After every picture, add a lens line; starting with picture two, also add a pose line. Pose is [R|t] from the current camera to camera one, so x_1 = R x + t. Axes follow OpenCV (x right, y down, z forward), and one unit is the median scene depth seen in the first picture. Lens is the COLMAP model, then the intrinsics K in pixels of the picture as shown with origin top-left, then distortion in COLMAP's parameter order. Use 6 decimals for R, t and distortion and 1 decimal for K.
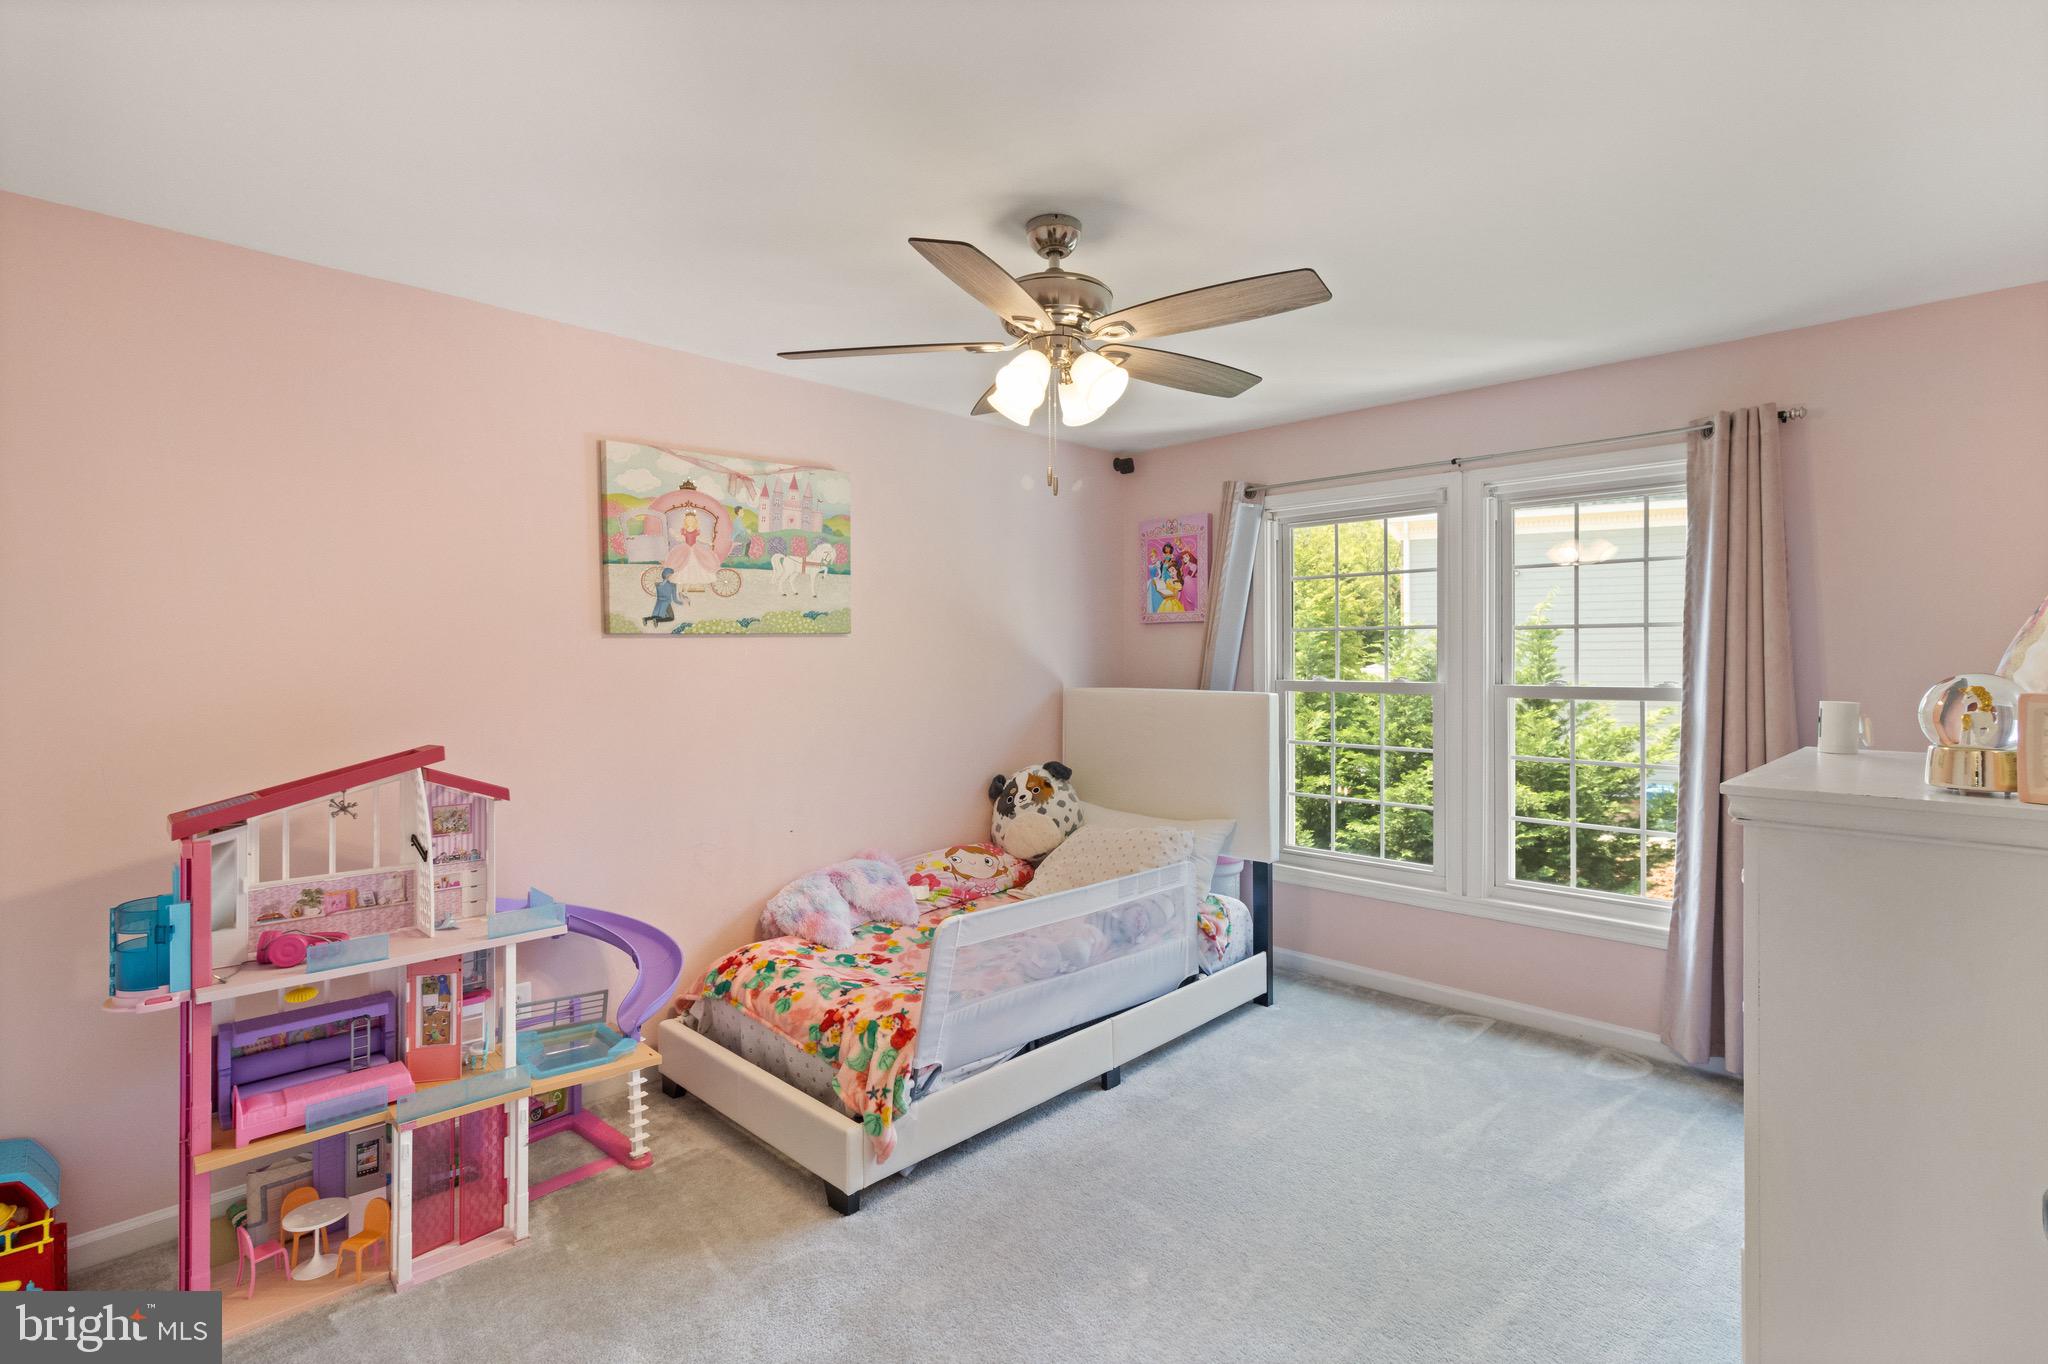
lens RADIAL K [[964.1, 0, 1026.4], [0, 964.1, 654.2], [0, 0, 1]] dist [-0.001255, -0.000467]
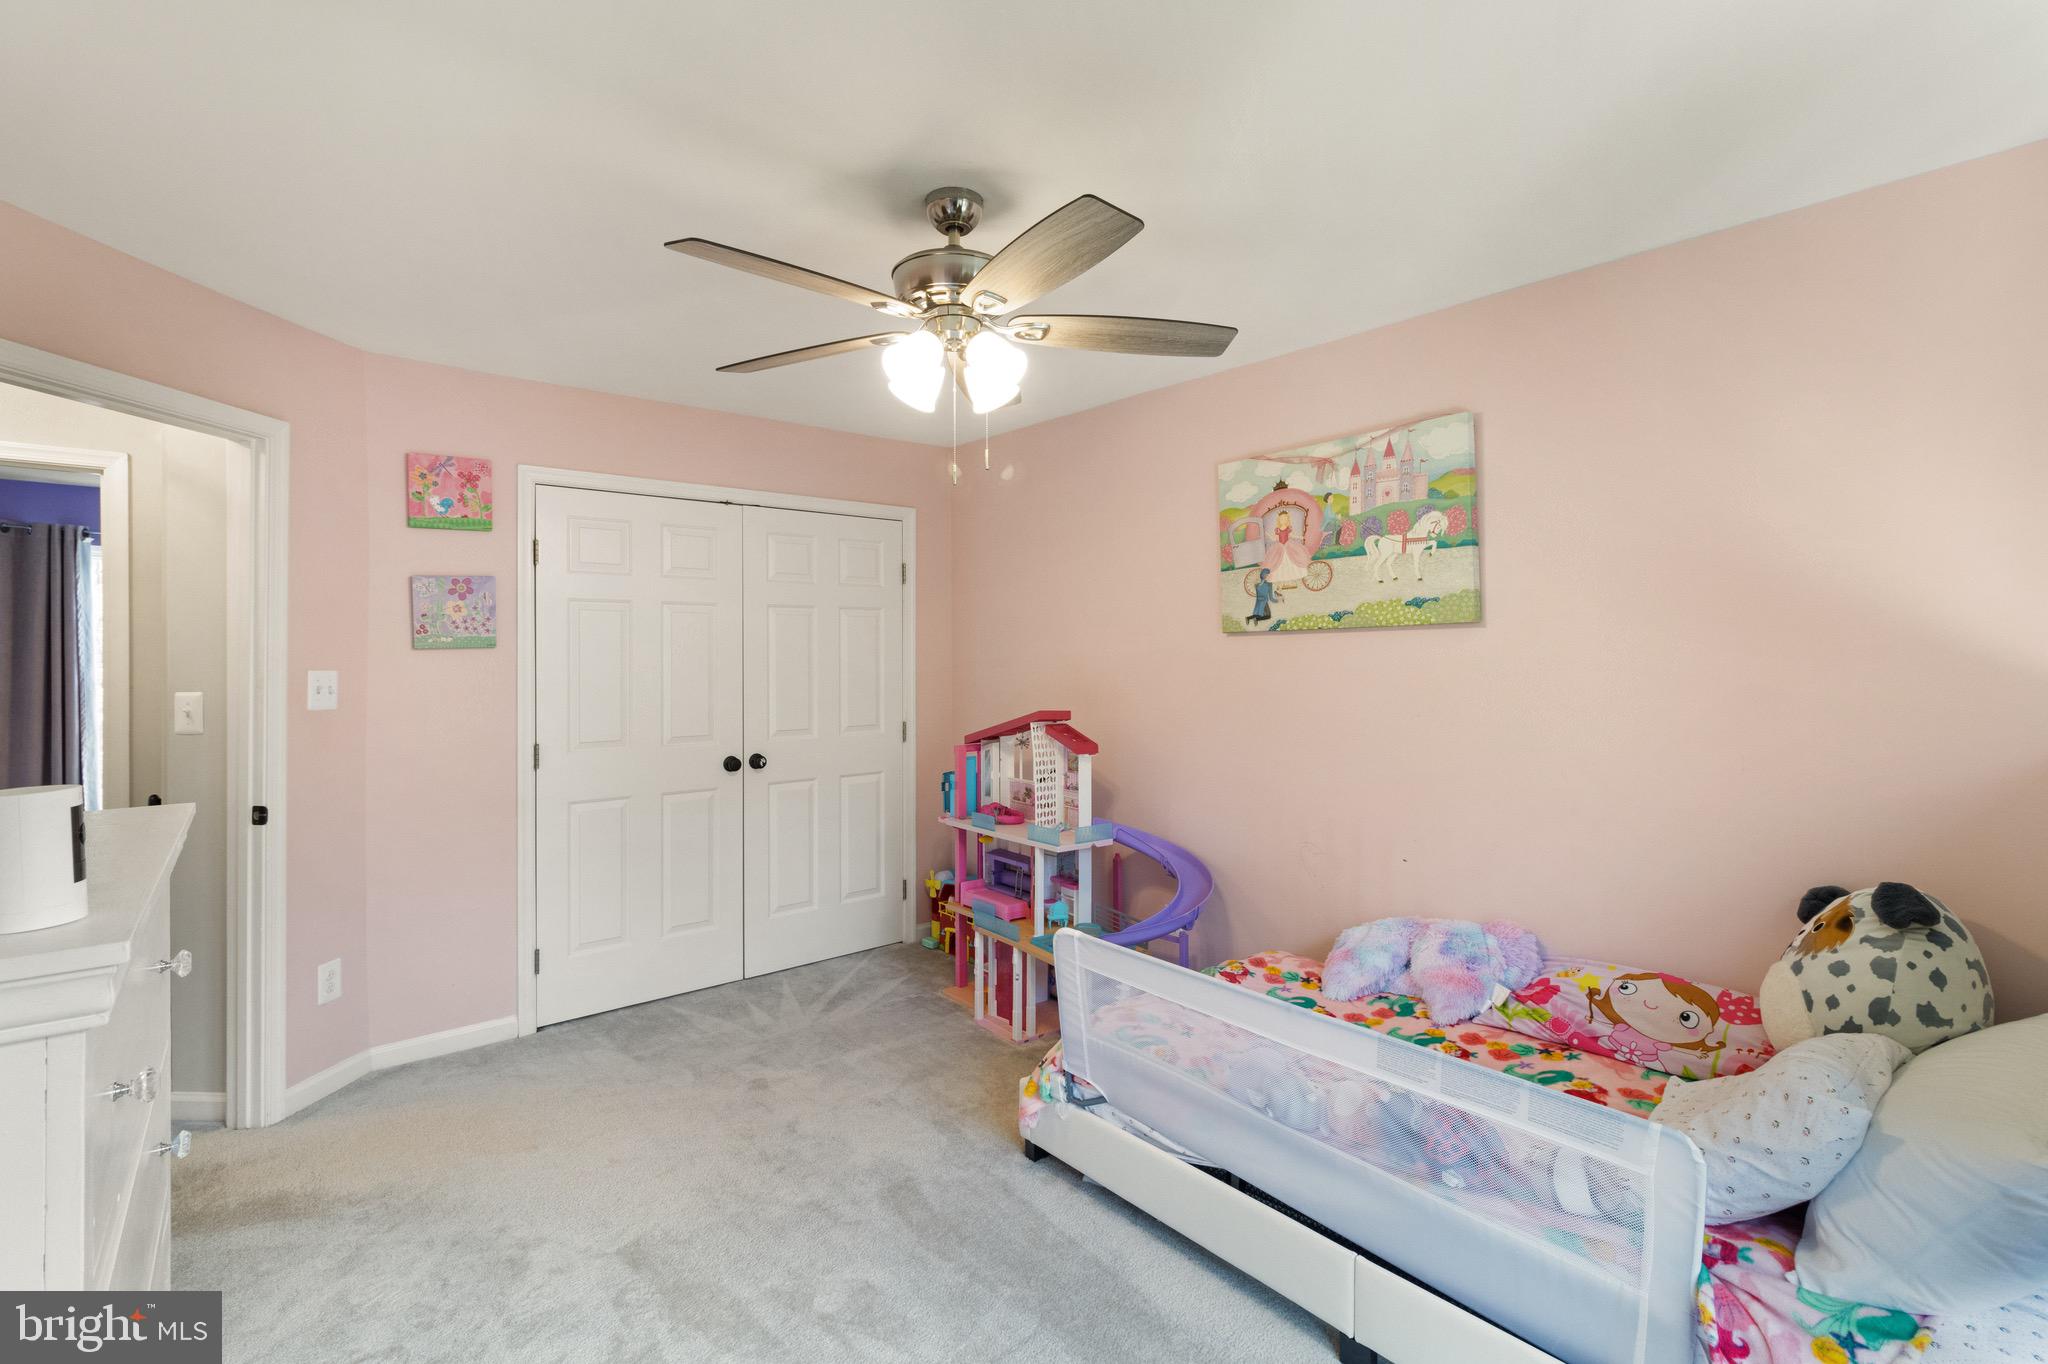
lens RADIAL K [[964.1, 0, 1026.4], [0, 964.1, 654.2], [0, 0, 1]] dist [-0.001255, -0.000467]
pose [[-0.094566, 0.004178, -0.995510, 0.673599], [0.003188, 0.999987, 0.003894, -0.001040], [0.995513, -0.002806, -0.094579, 0.807304]]
